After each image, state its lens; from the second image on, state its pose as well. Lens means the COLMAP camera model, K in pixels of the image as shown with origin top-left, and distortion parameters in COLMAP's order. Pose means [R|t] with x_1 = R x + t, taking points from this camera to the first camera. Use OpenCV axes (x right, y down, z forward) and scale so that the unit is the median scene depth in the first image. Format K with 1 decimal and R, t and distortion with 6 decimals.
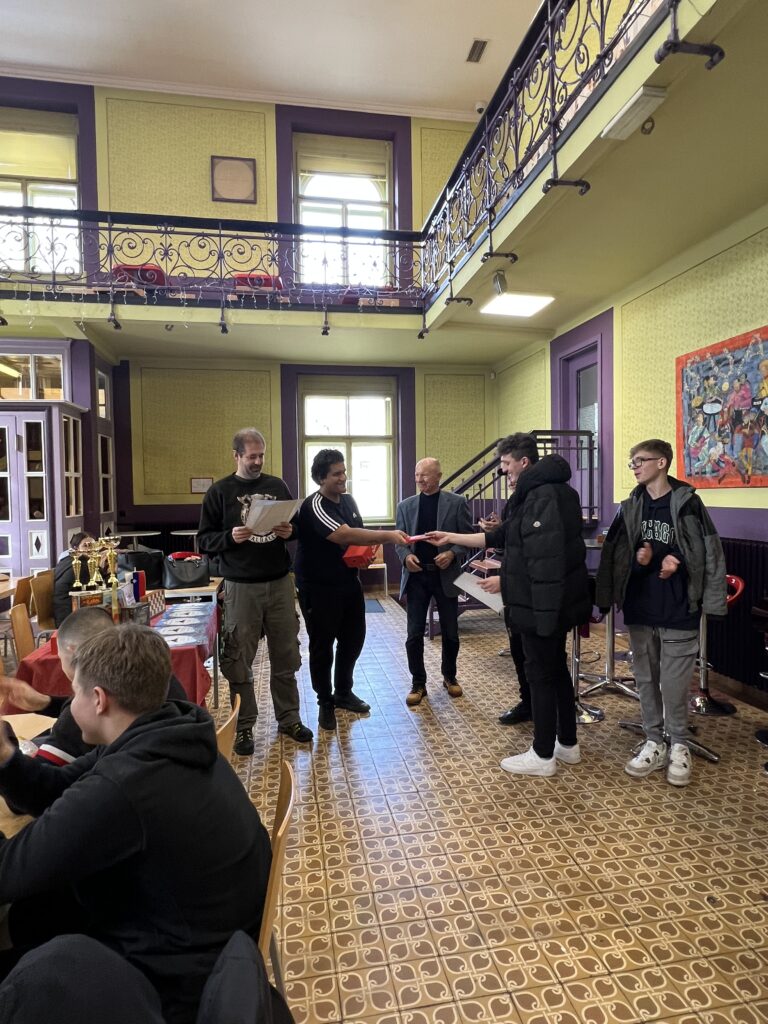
lens RADIAL K [[589.8, 0, 381.7], [0, 589.8, 513.3], [0, 0, 1]] dist [-0.011196, 0.003443]
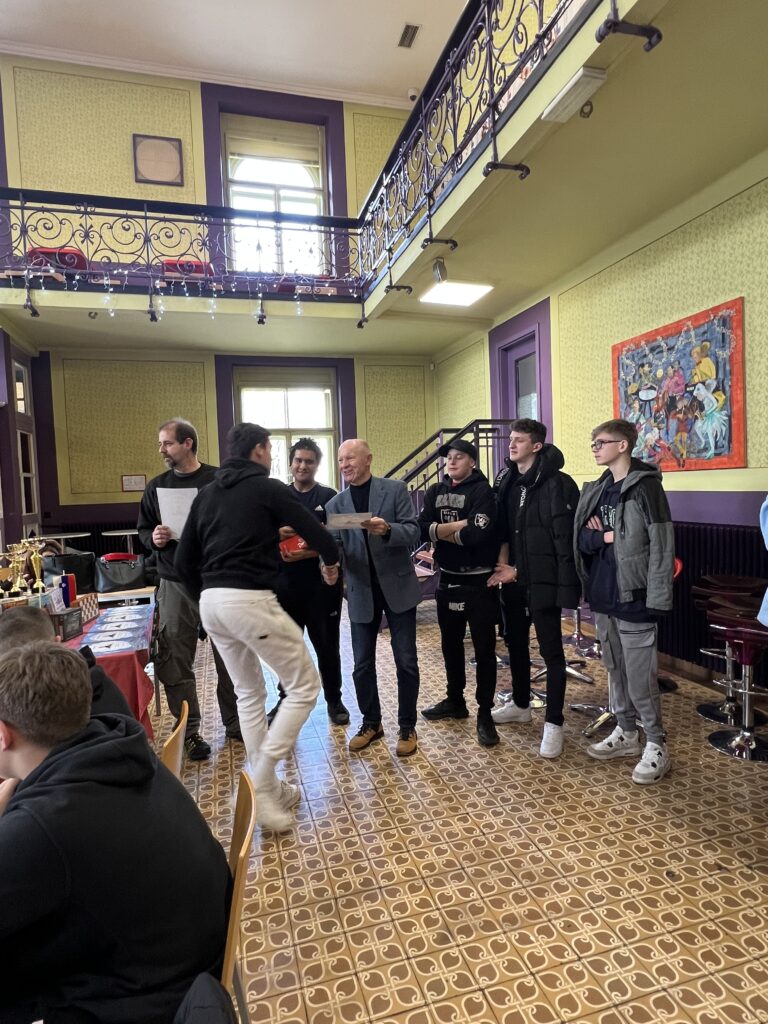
lens RADIAL K [[589.8, 0, 382.1], [0, 589.8, 515.8], [0, 0, 1]] dist [-0.011196, 0.003443]
pose [[0.994392, -0.028724, 0.101779, -0.007438], [0.027331, 0.999513, 0.015052, 0.003570], [-0.102161, -0.012186, 0.994693, 0.017701]]
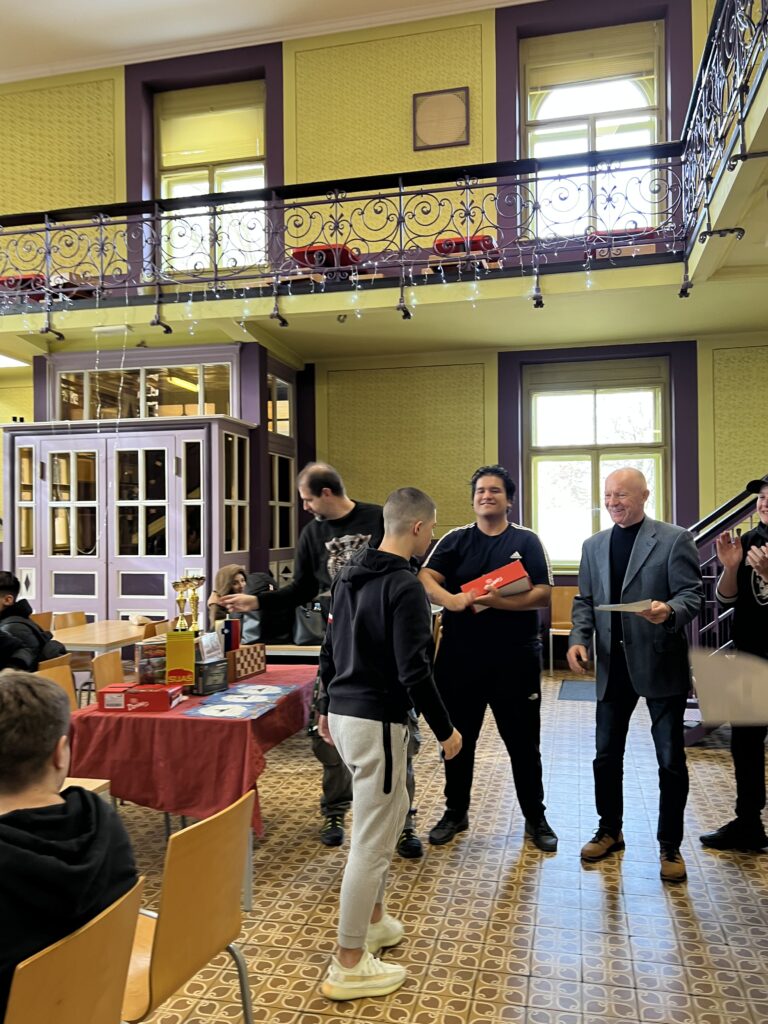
lens RADIAL K [[796.3, 0, 381.1], [0, 796.3, 518.9], [0, 0, 1]] dist [0.037614, -0.045217]
pose [[0.917793, 0.000938, -0.397057, 0.137273], [-0.018908, 0.998966, -0.041346, 0.001122], [0.396608, 0.045455, 0.916862, 0.043334]]
